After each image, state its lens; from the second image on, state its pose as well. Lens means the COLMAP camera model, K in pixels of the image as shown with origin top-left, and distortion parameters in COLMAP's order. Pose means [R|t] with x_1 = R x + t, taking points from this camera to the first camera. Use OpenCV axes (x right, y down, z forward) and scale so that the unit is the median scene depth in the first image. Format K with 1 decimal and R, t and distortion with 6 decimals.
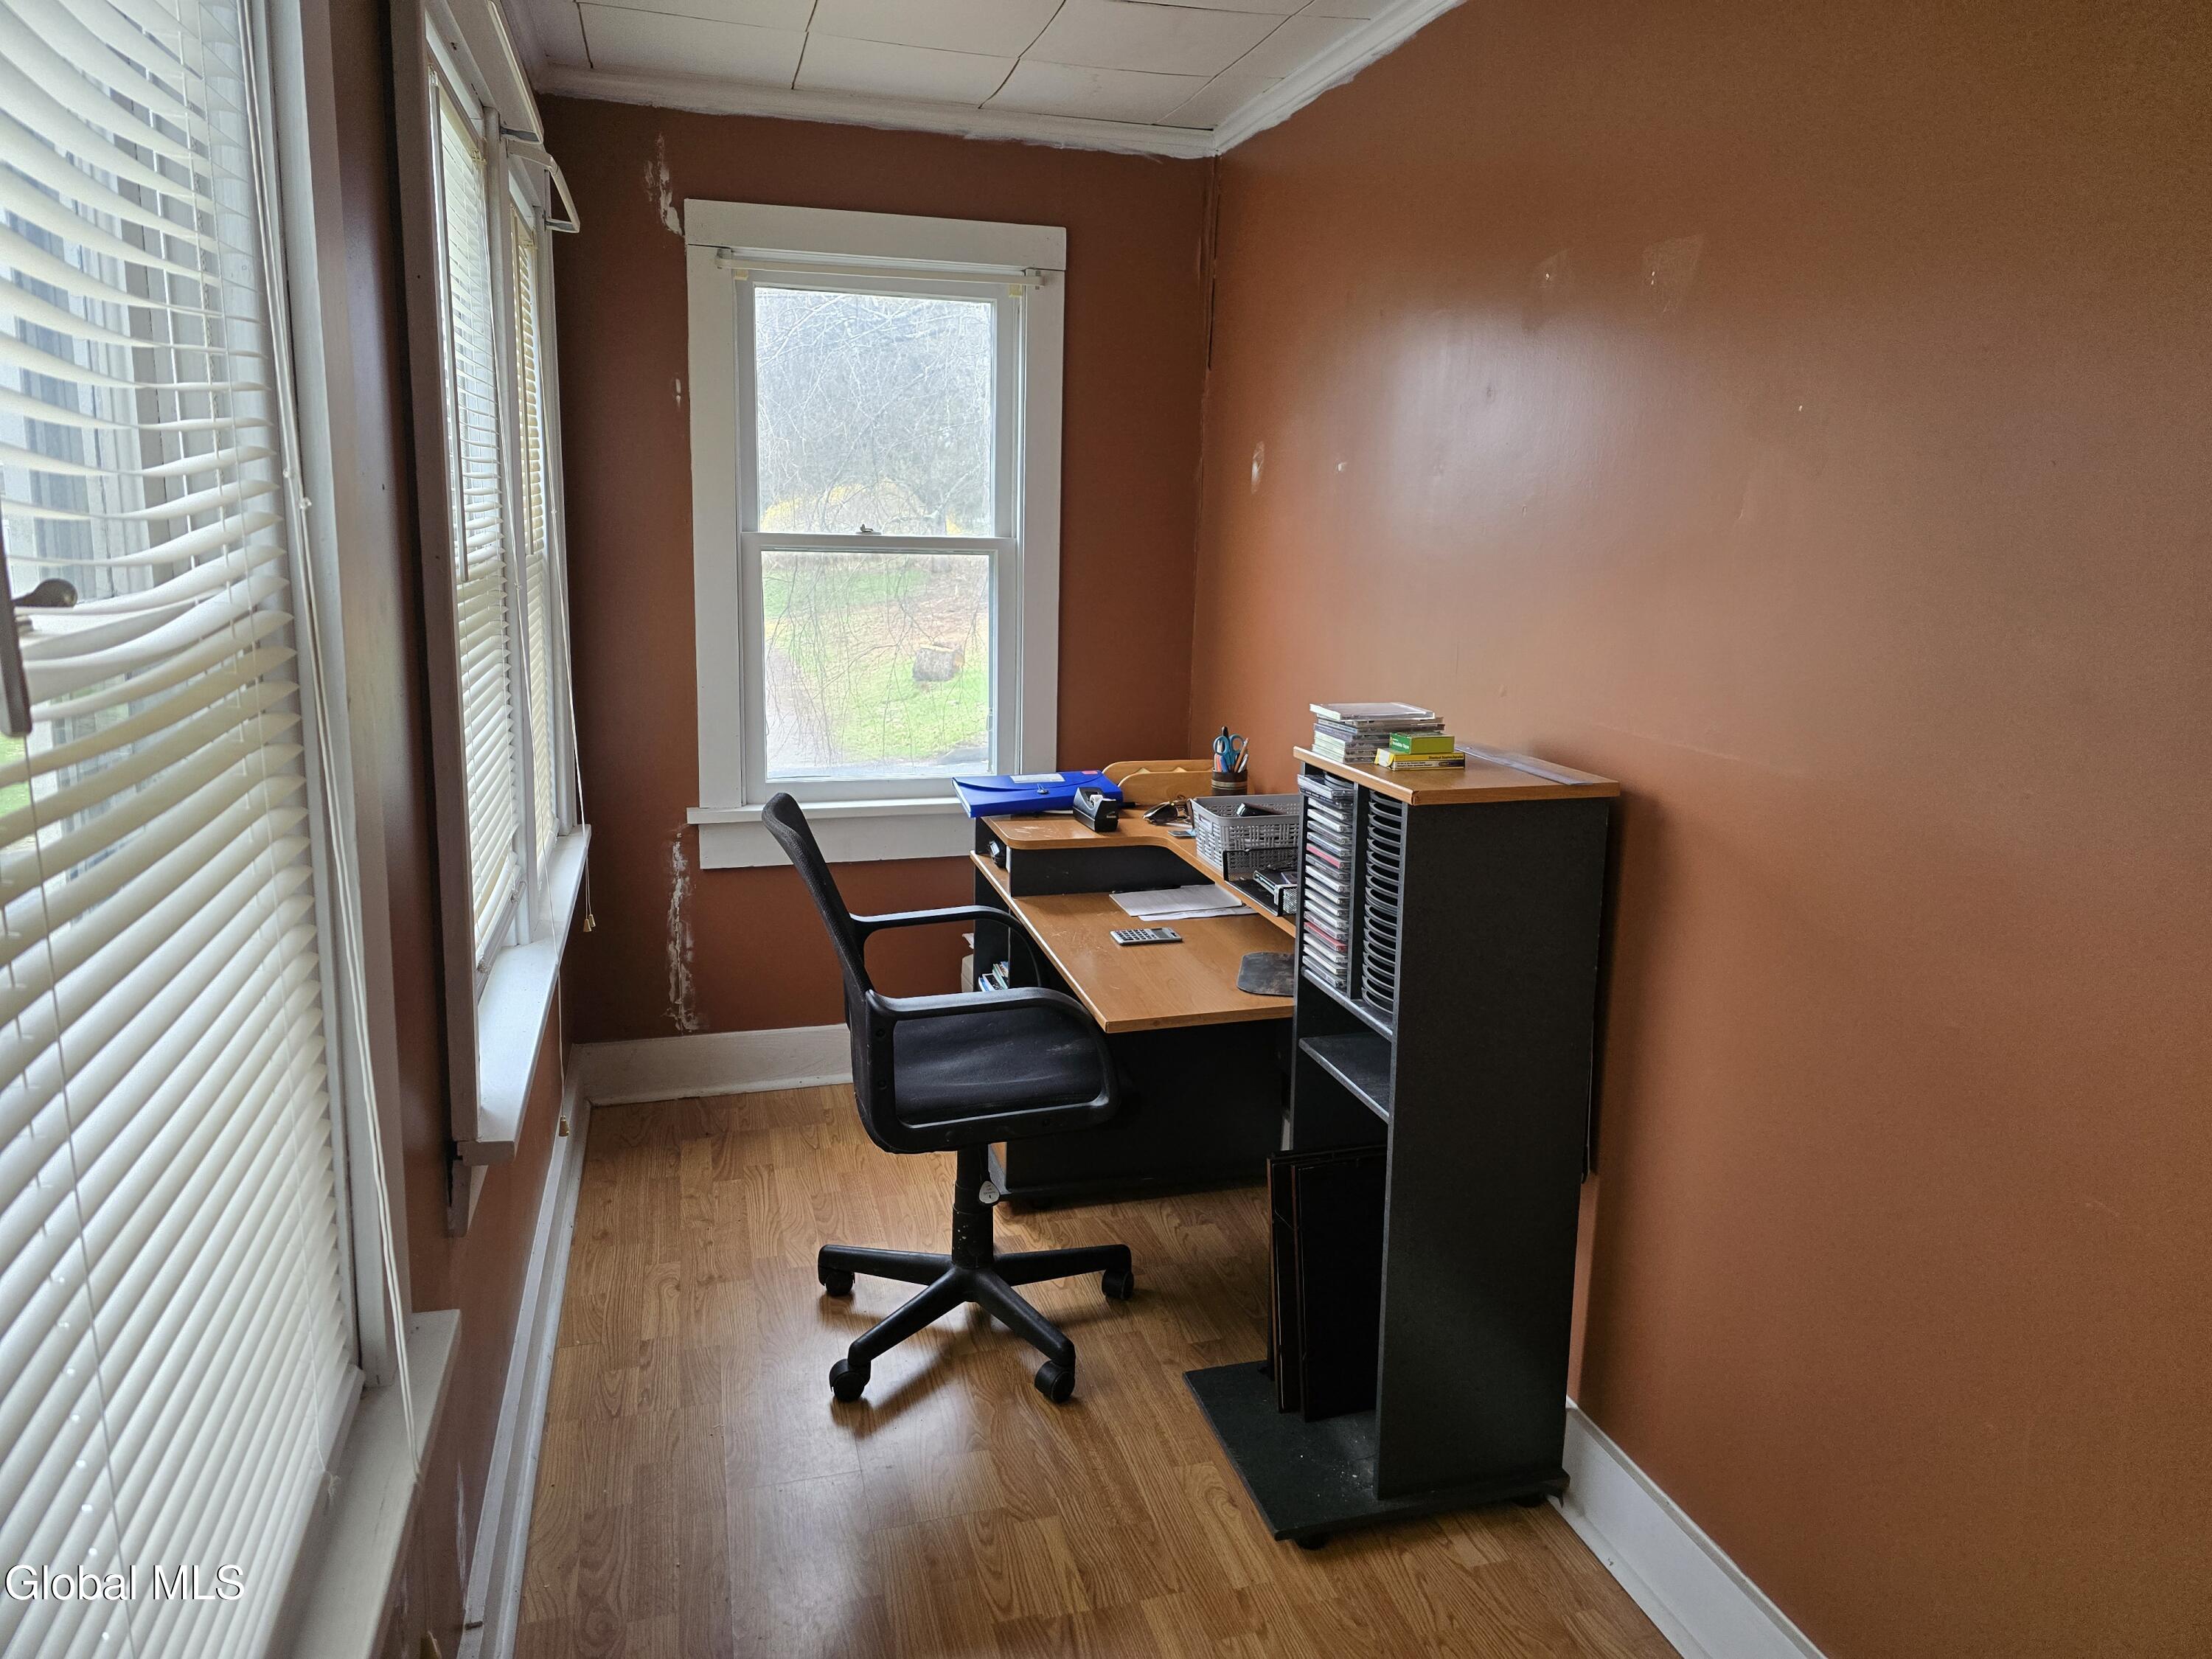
lens RADIAL K [[1496.1, 0, 1103.4], [0, 1496.1, 795.2], [0, 0, 1]] dist [0.073300, -0.066596]
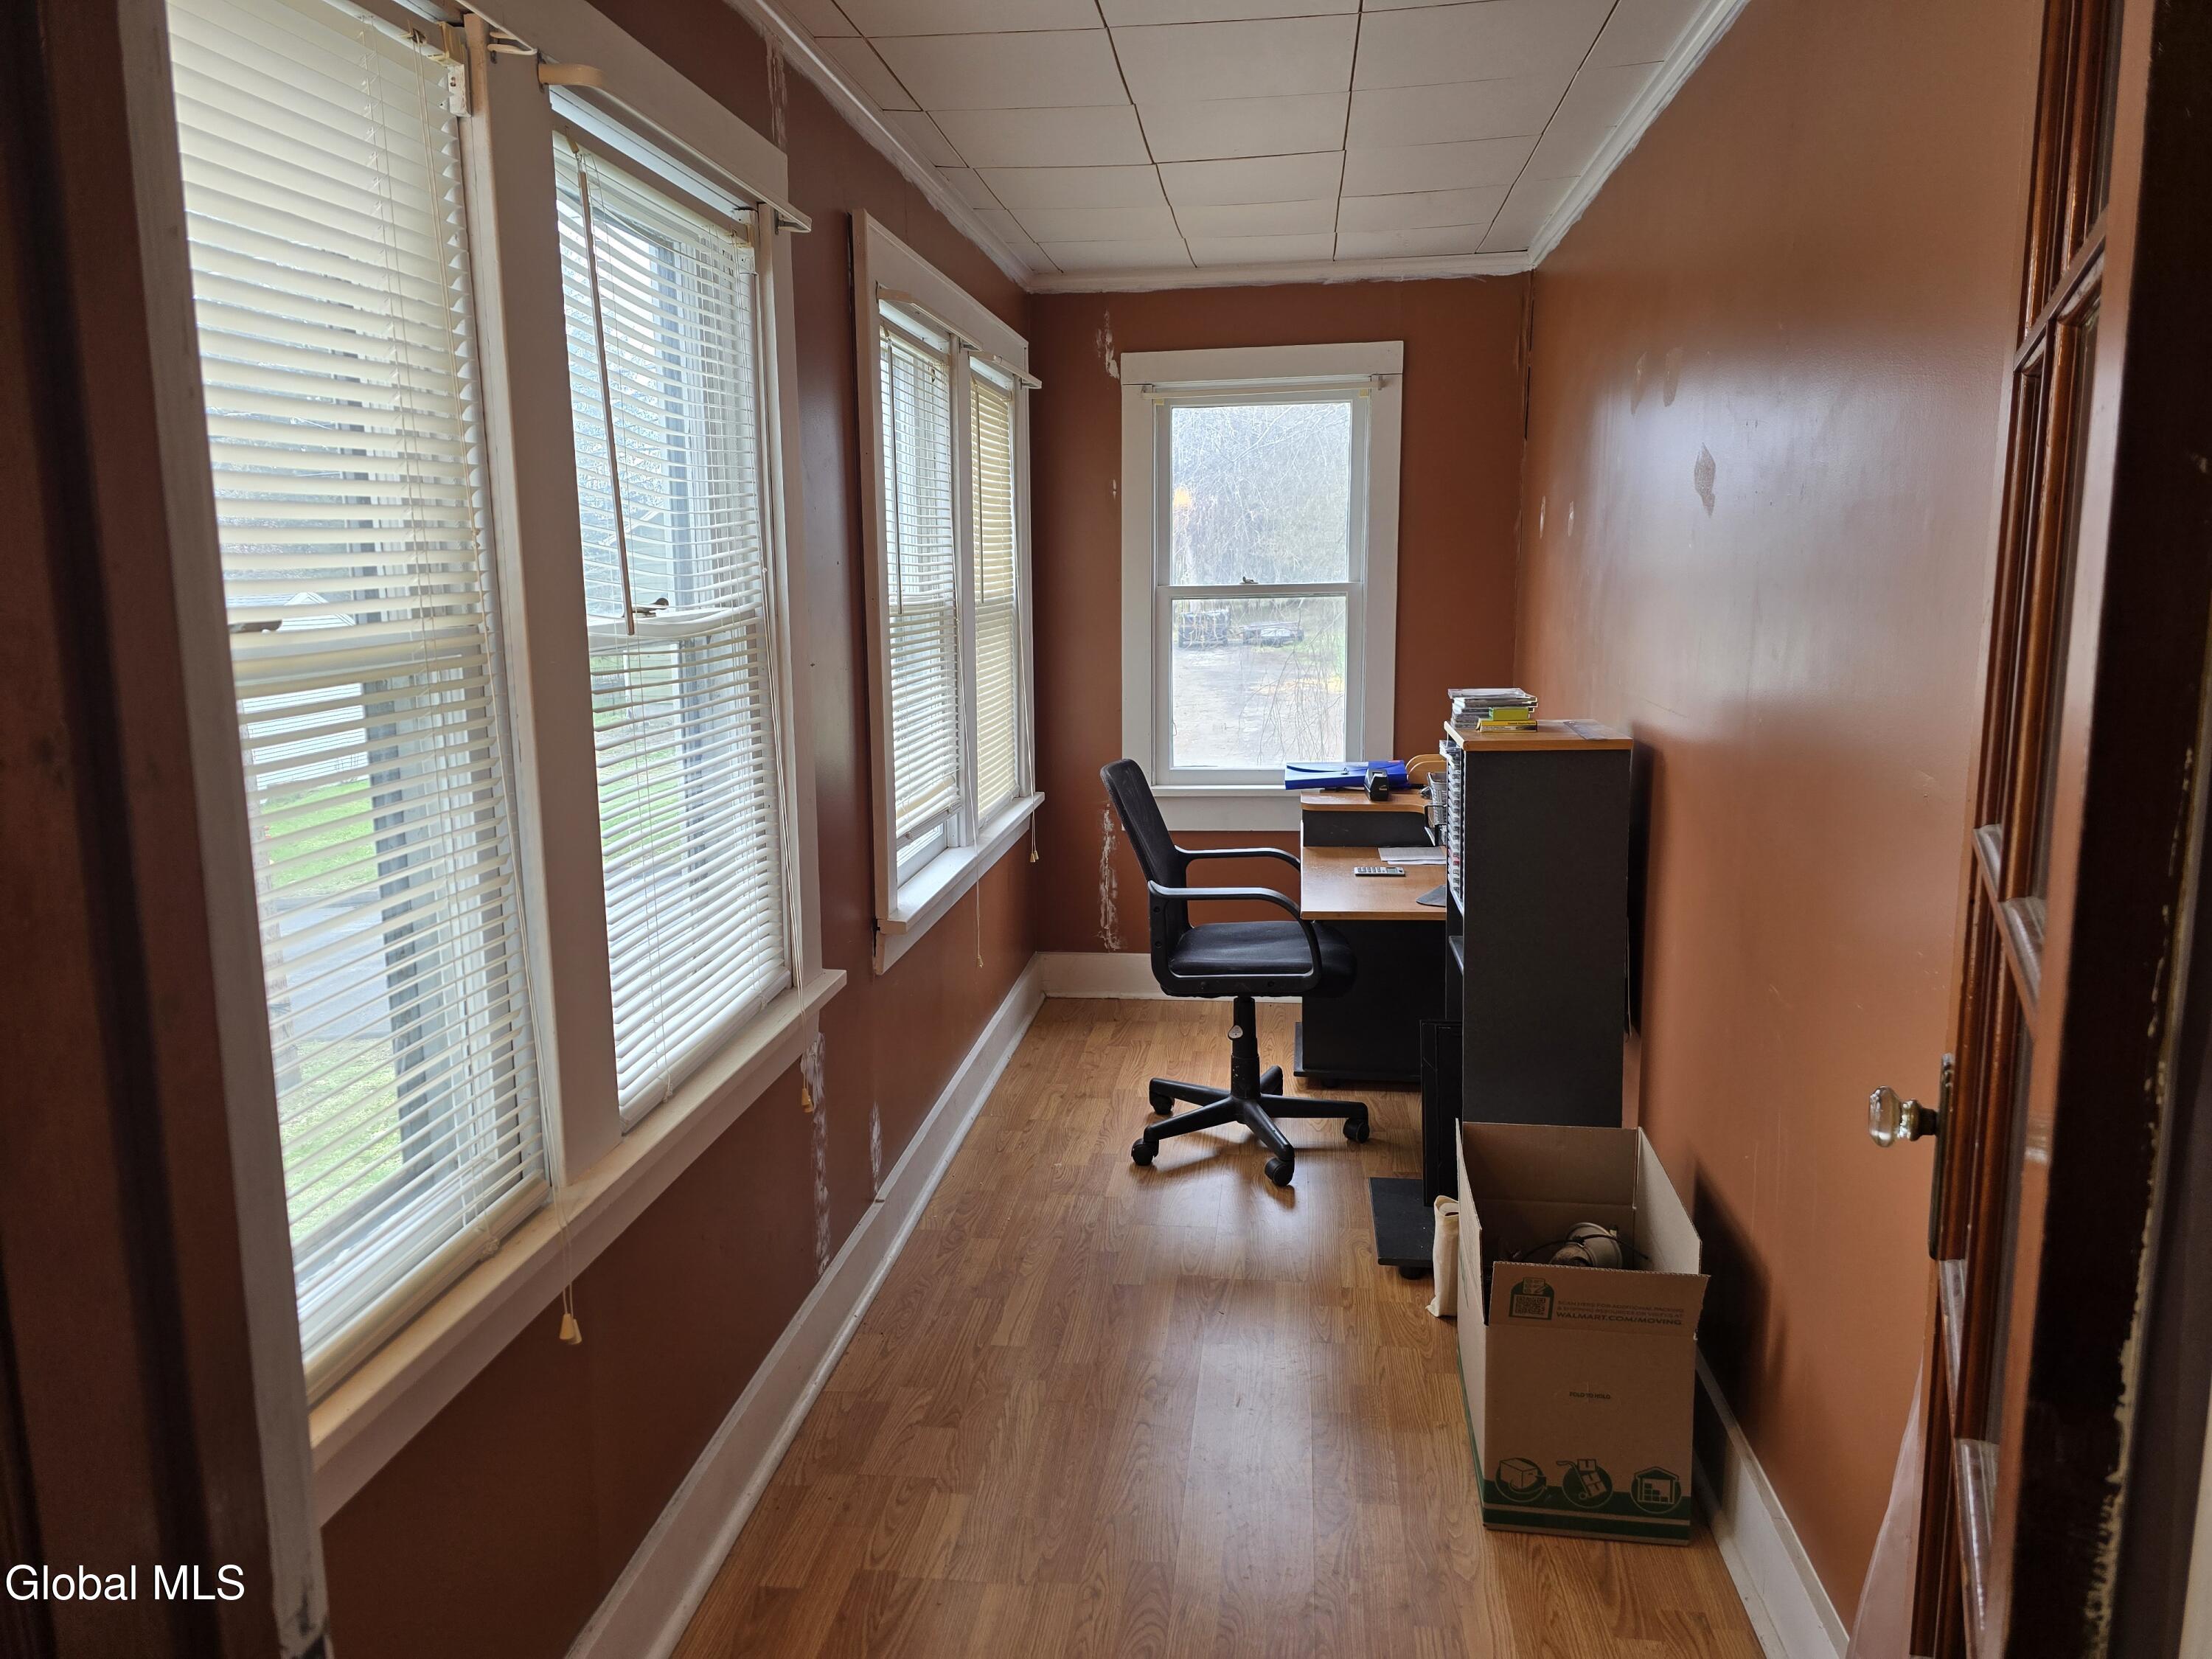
lens RADIAL K [[1493.7, 0, 1091.5], [0, 1493.7, 813.9], [0, 0, 1]] dist [0.080690, -0.084022]
pose [[0.912976, 0.030671, -0.406858, 0.285823], [-0.042819, 0.998867, -0.020784, 0.069222], [0.405760, 0.036396, 0.913255, -0.285134]]
